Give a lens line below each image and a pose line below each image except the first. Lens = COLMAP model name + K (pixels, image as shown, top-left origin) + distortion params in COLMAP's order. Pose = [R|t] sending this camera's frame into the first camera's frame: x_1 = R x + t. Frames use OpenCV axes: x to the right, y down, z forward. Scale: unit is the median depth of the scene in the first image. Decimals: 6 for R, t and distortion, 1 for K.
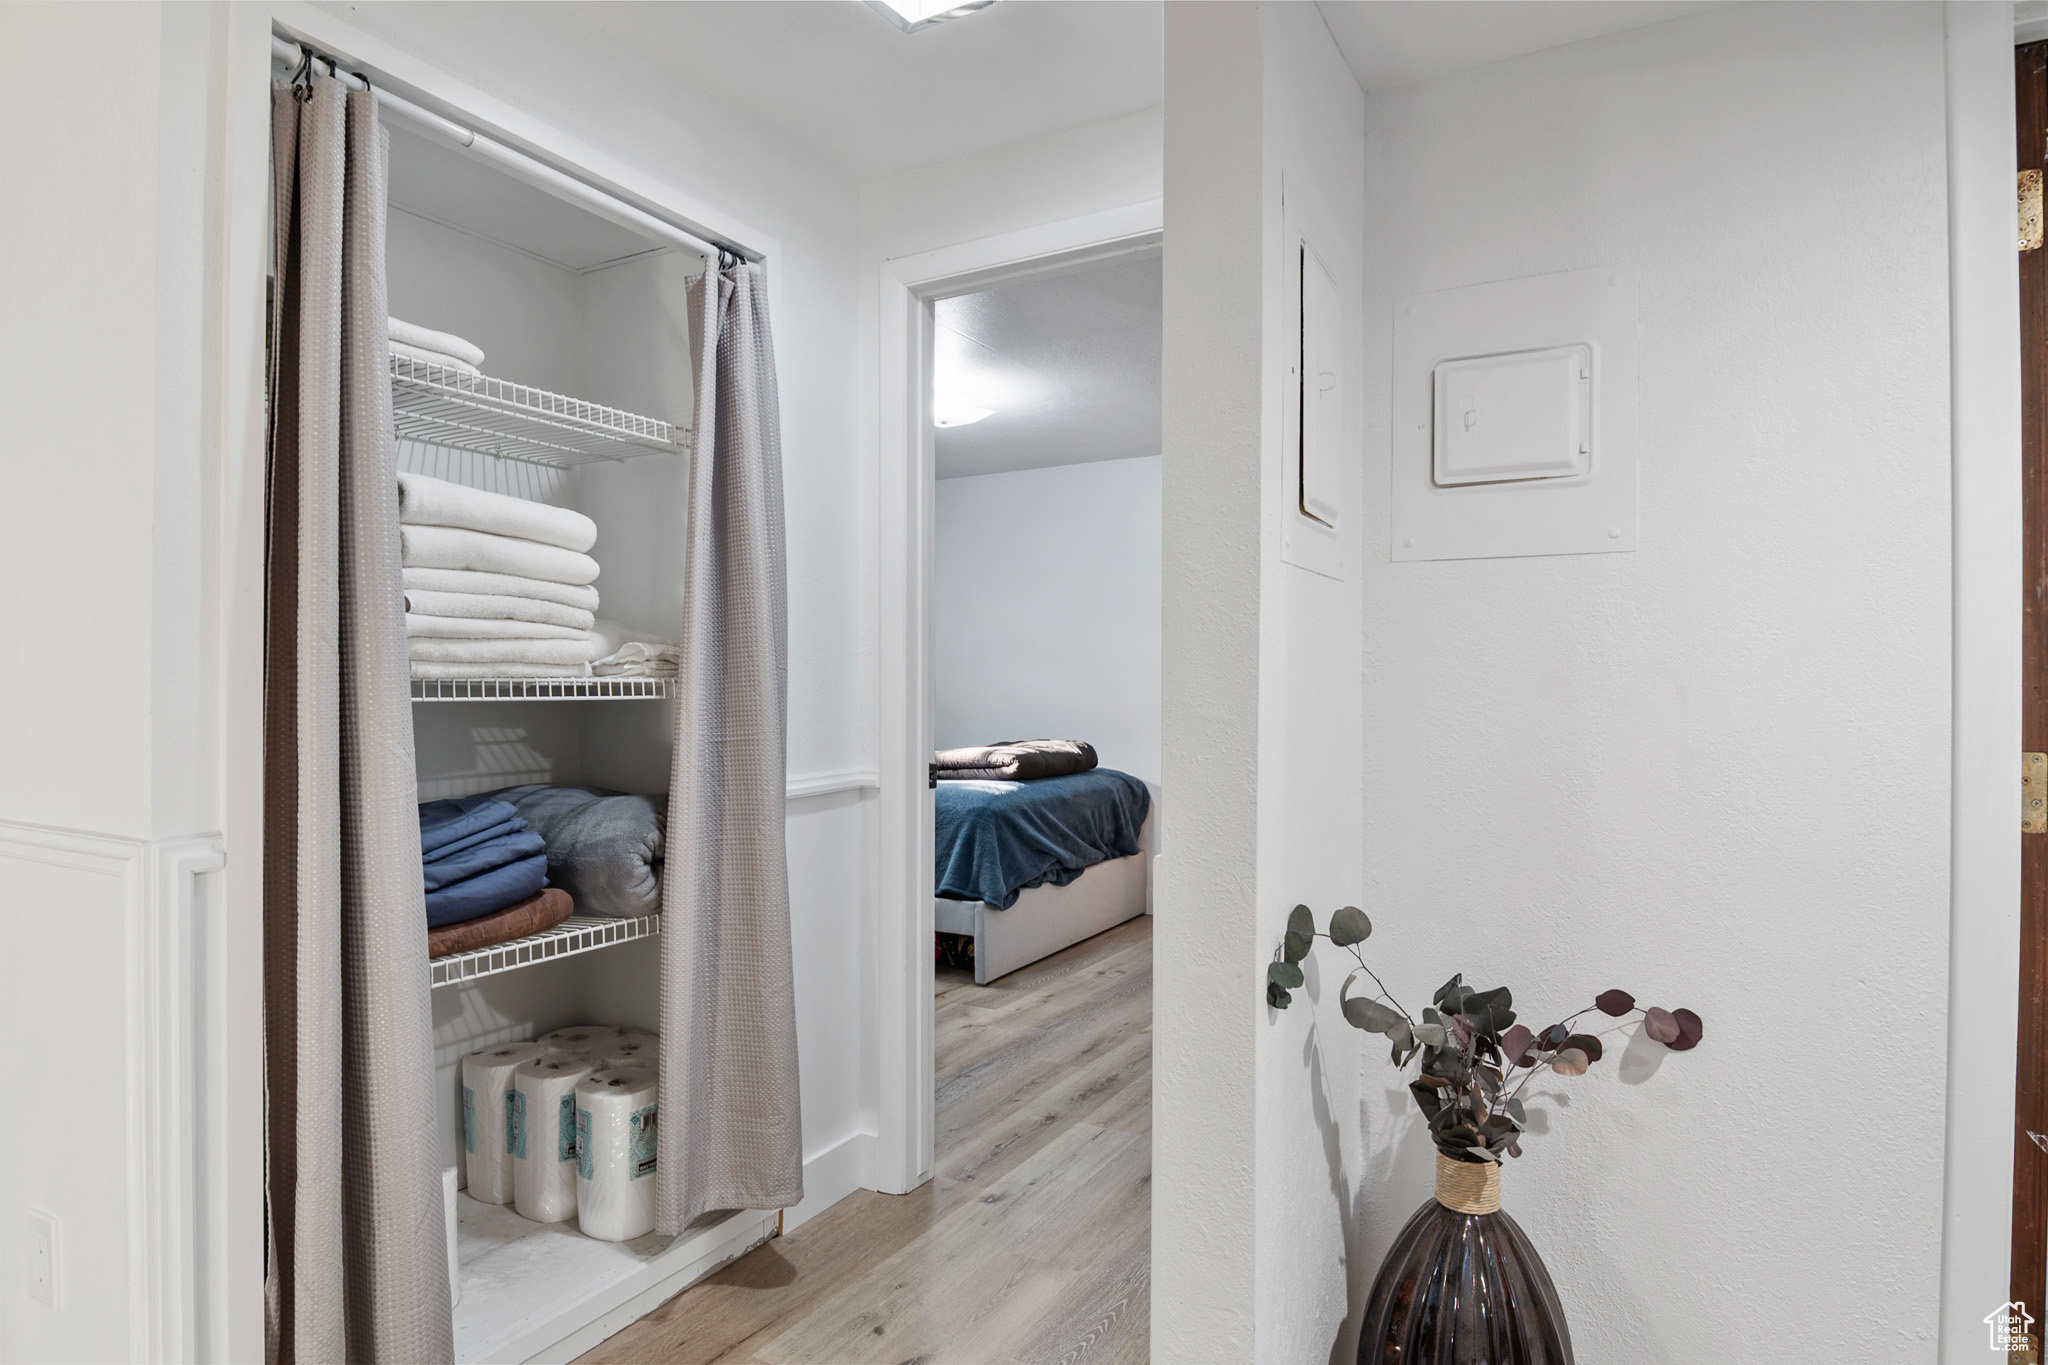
lens RADIAL K [[1154.7, 0, 1024.0], [0, 1154.7, 682.5], [0, 0, 1]] dist [-0.017741, -0.000129]
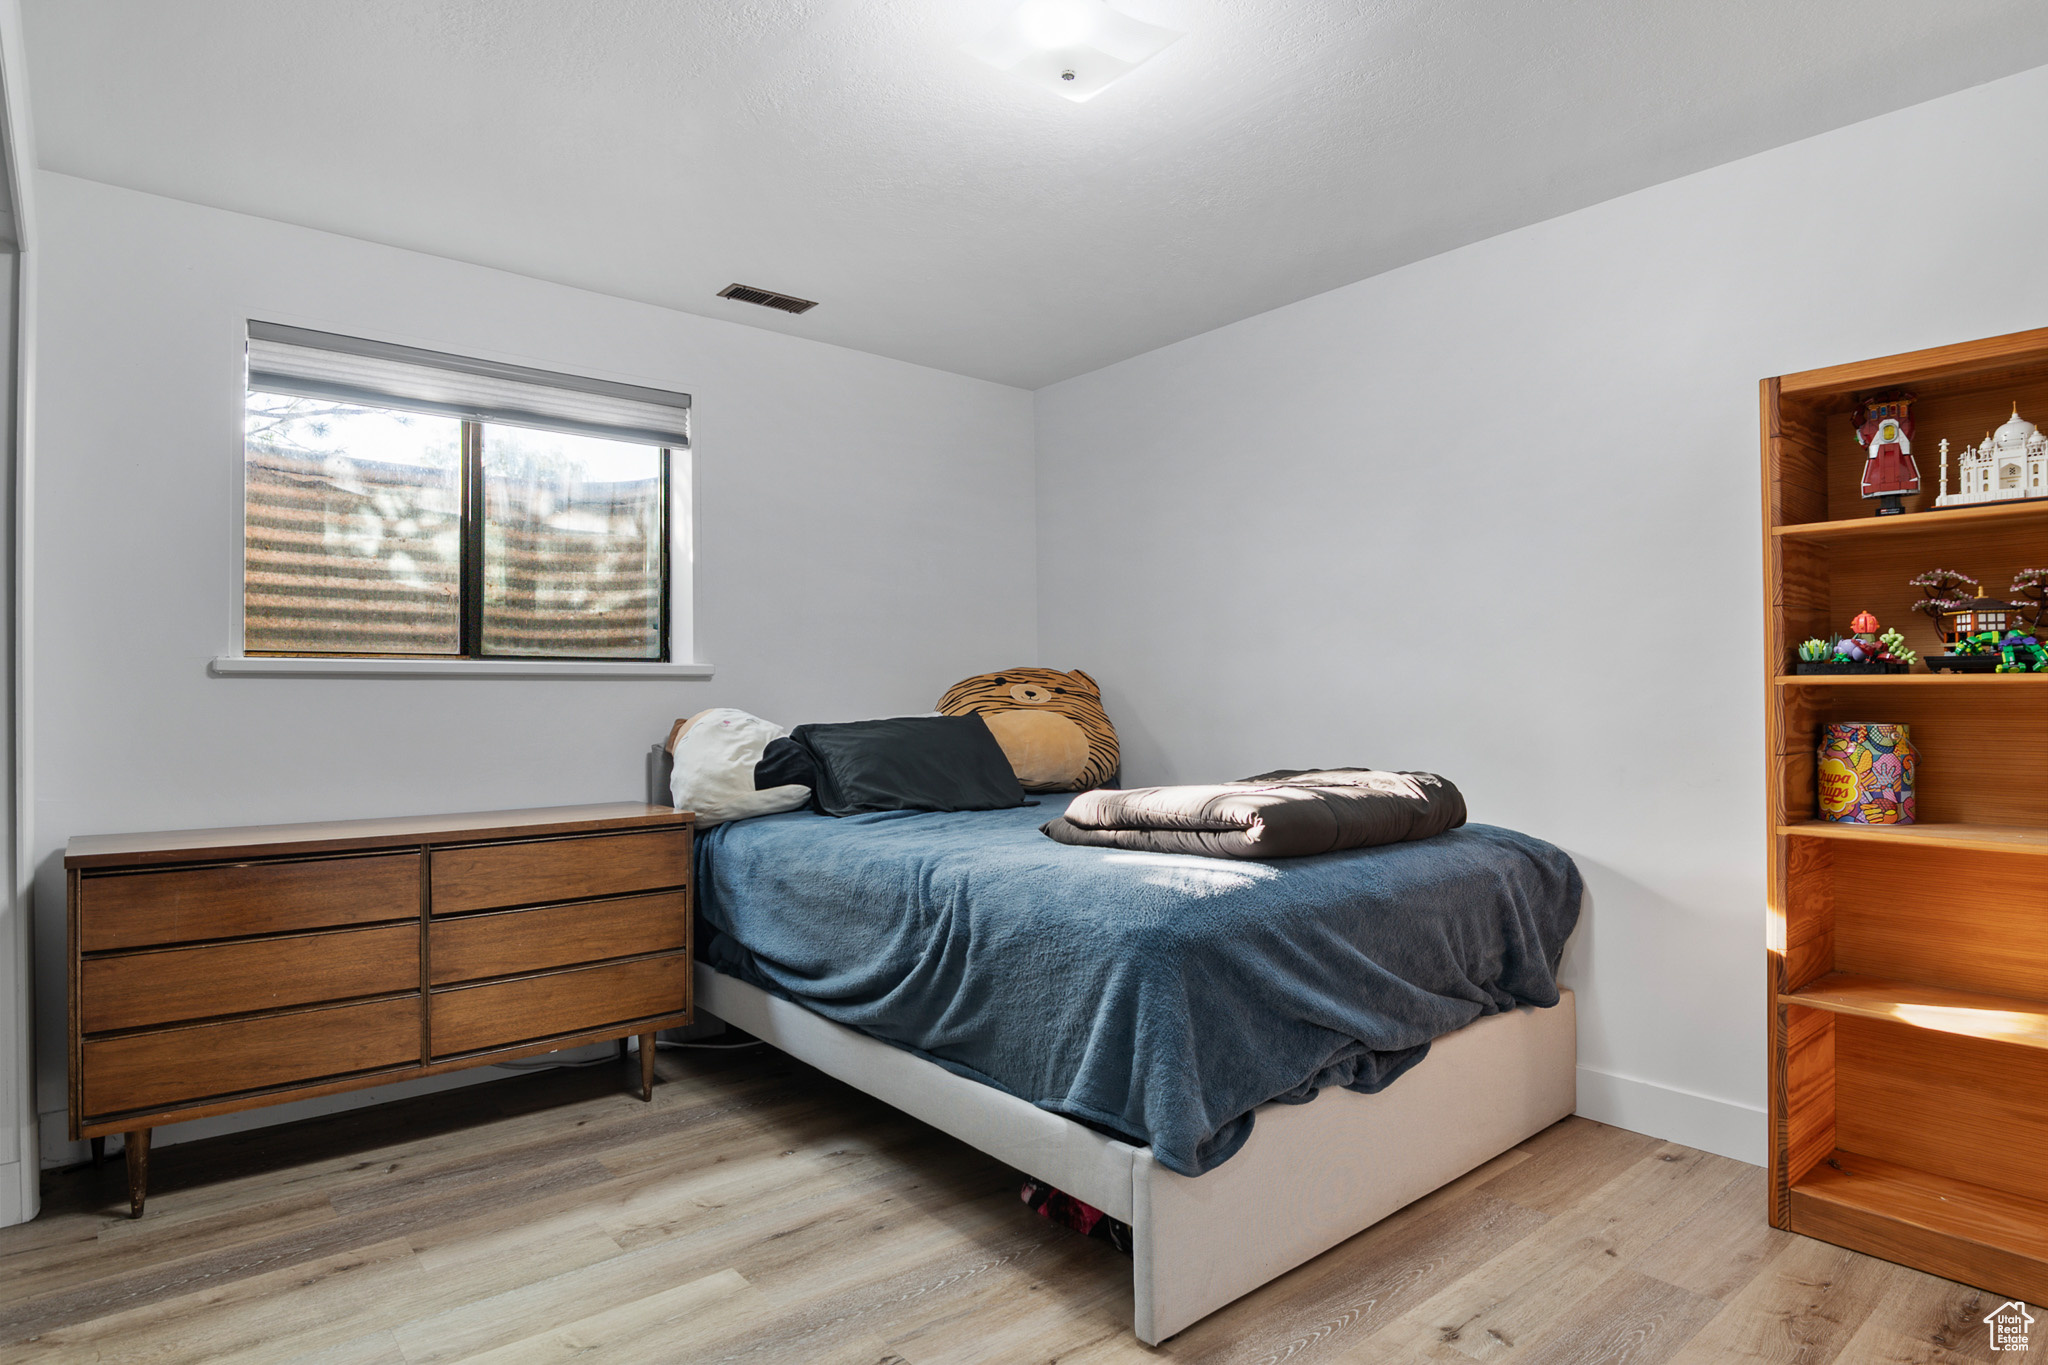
lens RADIAL K [[1154.7, 0, 1024.0], [0, 1154.7, 682.5], [0, 0, 1]] dist [-0.017741, -0.000129]
pose [[0.938706, -0.010012, -0.344573, 0.064693], [0.007769, 0.999939, -0.007889, 0.016219], [0.344631, 0.004729, 0.938726, 0.536747]]
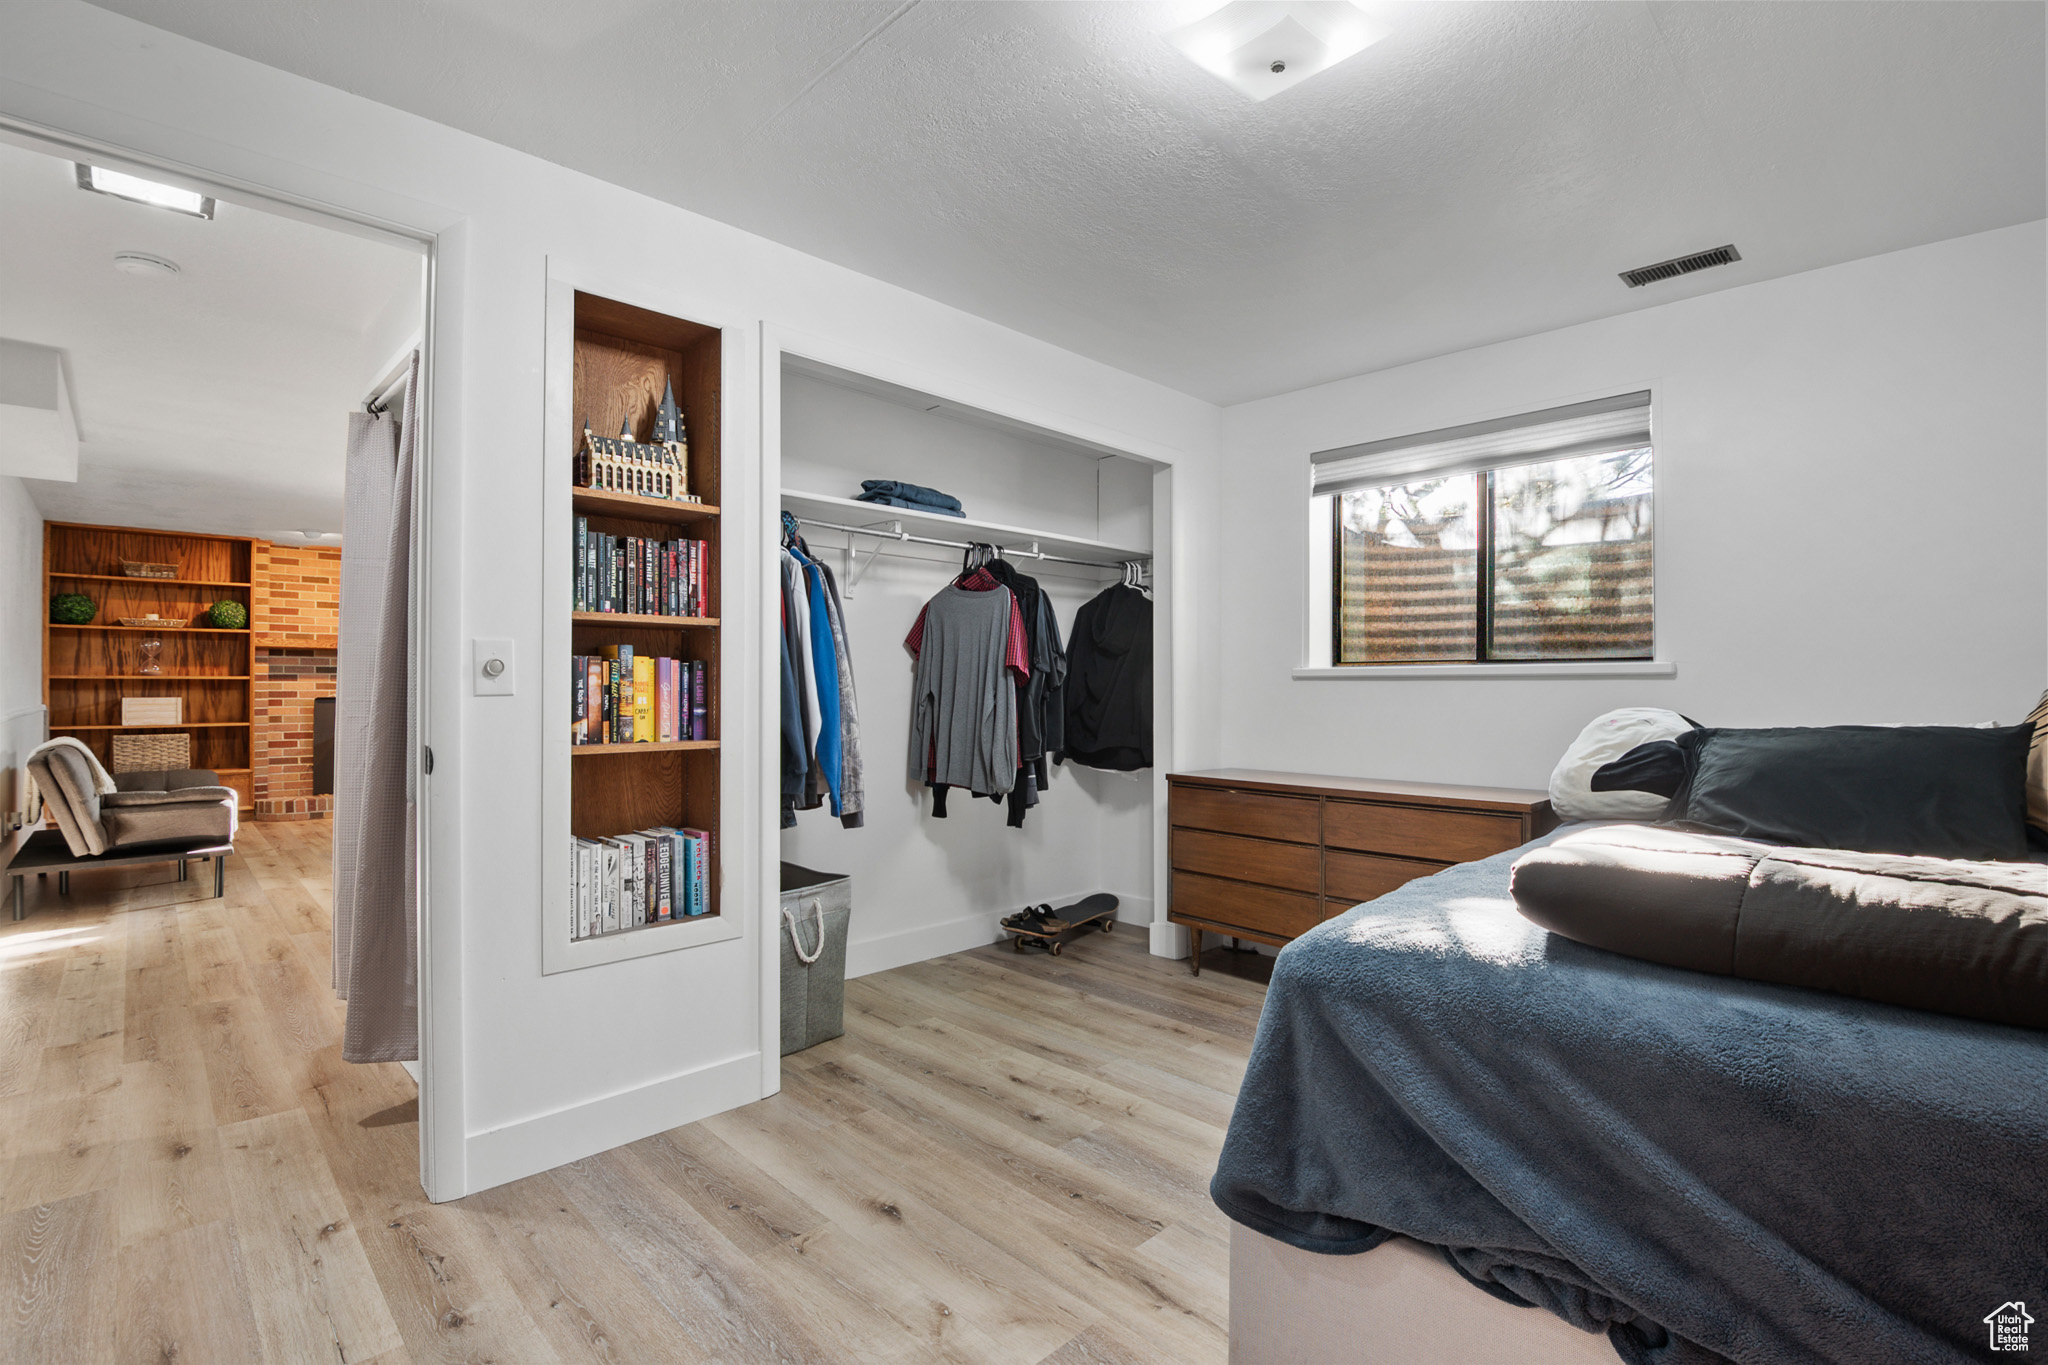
lens RADIAL K [[935.6, 0, 1035.6], [0, 935.6, 683.4], [0, 0, 1]] dist [-0.015580, -0.011451]
pose [[-0.267853, -0.009620, -0.963412, 0.281373], [-0.001860, 0.999953, -0.009468, 0.016441], [0.963458, -0.000744, -0.267858, 0.943796]]
